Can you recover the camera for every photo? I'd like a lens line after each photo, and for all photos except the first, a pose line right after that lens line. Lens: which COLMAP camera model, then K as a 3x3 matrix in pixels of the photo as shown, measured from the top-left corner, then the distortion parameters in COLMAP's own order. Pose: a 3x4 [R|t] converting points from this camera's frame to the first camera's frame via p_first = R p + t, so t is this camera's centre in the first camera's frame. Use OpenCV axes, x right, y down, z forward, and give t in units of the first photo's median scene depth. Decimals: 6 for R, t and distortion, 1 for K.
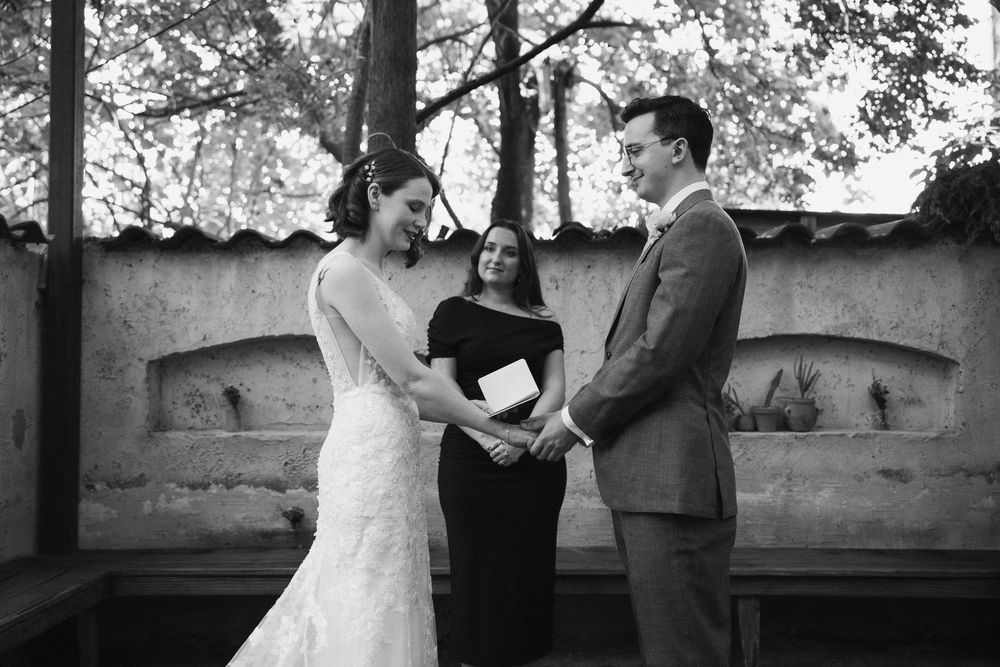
lens RADIAL K [[980.0, 0, 542.9], [0, 980.0, 357.6], [0, 0, 1]] dist [0.002840, 0.016486]
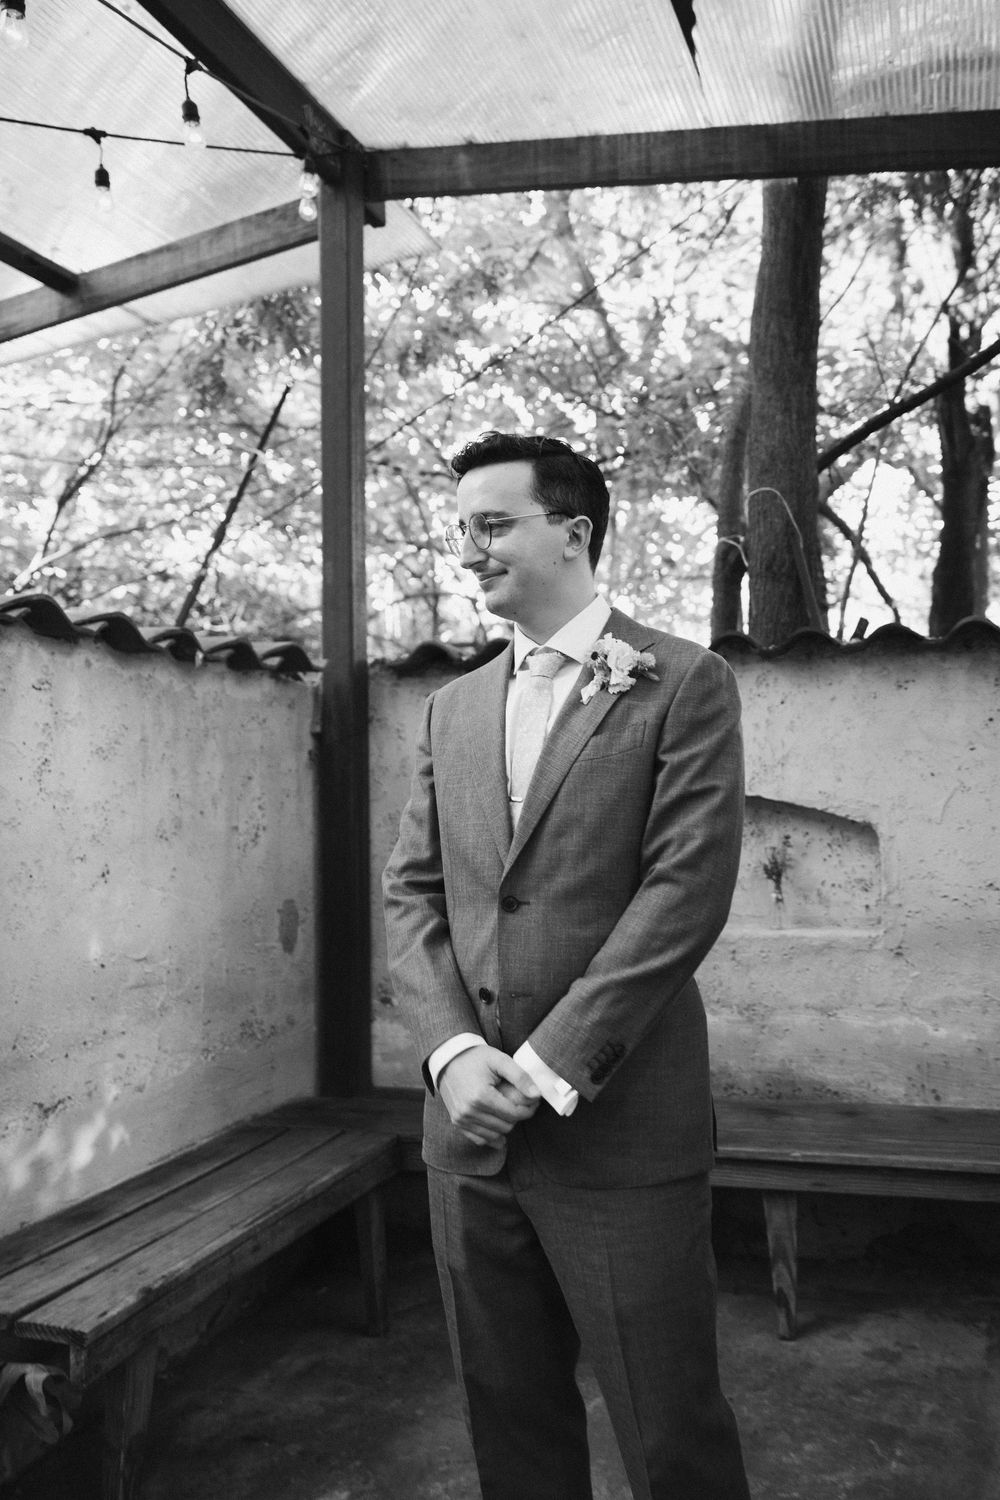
lens RADIAL K [[1185.8, 0, 732.6], [0, 1185.8, 759.9], [0, 0, 1]] dist [-0.026541, -0.002753]
pose [[0.974870, -0.022406, -0.221647, -0.009675], [0.022116, 0.999748, -0.003792, -0.037846], [0.221676, -0.001205, 0.975120, 0.194096]]
